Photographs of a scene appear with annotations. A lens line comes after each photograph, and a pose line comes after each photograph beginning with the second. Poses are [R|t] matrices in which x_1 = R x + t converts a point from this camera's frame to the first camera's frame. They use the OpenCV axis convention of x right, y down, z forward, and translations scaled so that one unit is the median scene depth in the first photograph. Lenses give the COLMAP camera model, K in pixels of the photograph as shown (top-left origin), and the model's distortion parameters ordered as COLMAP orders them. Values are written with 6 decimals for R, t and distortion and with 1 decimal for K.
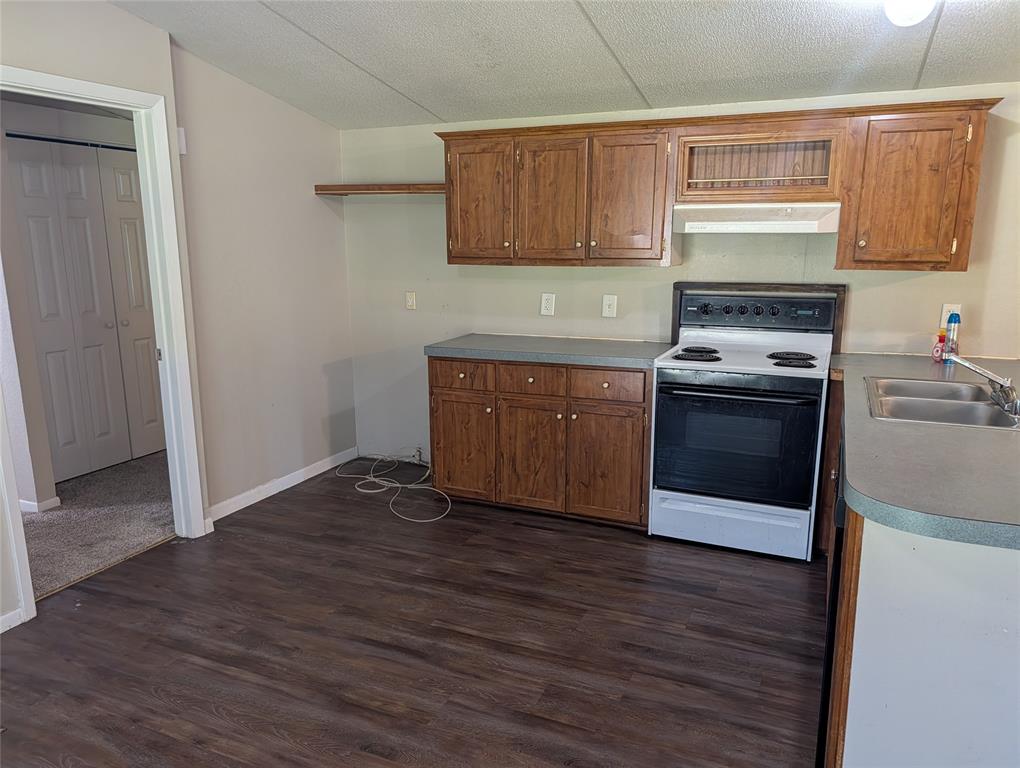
lens RADIAL K [[738.3, 0, 514.7], [0, 738.3, 391.7], [0, 0, 1]] dist [0.026054, -0.034168]
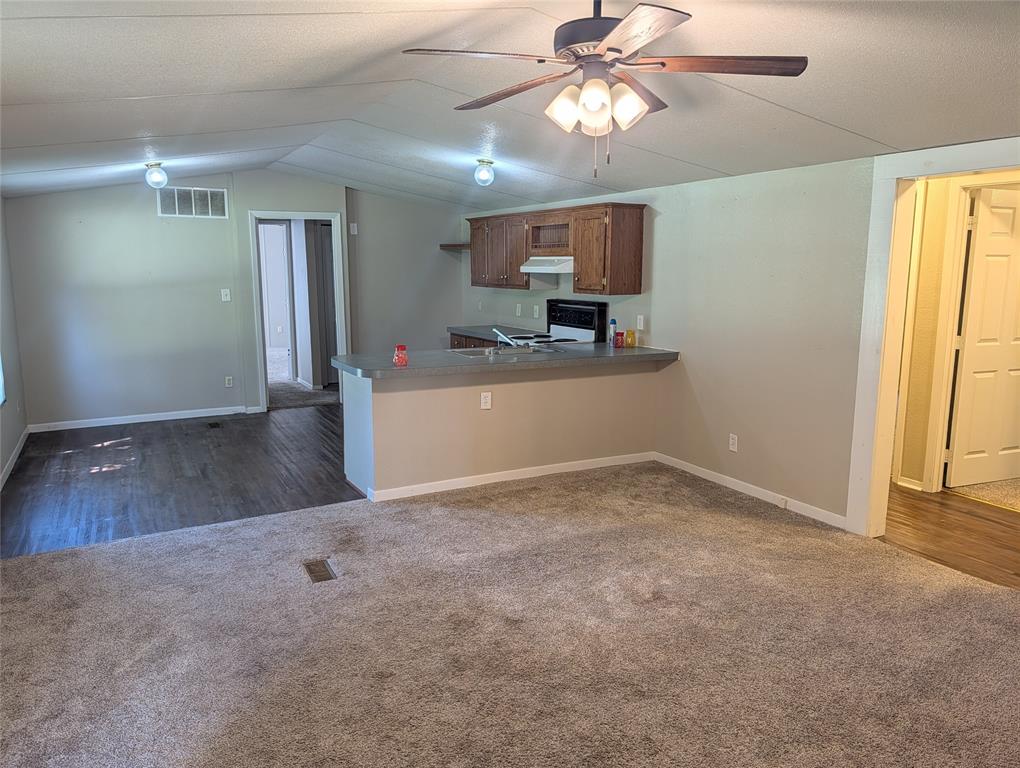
lens RADIAL K [[738.3, 0, 516.9], [0, 738.3, 388.1], [0, 0, 1]] dist [0.026054, -0.034168]
pose [[0.788337, 0.108498, -0.605601, 1.419023], [-0.133918, 0.990987, 0.003216, 0.076760], [0.600492, 0.078565, 0.795762, -0.493761]]
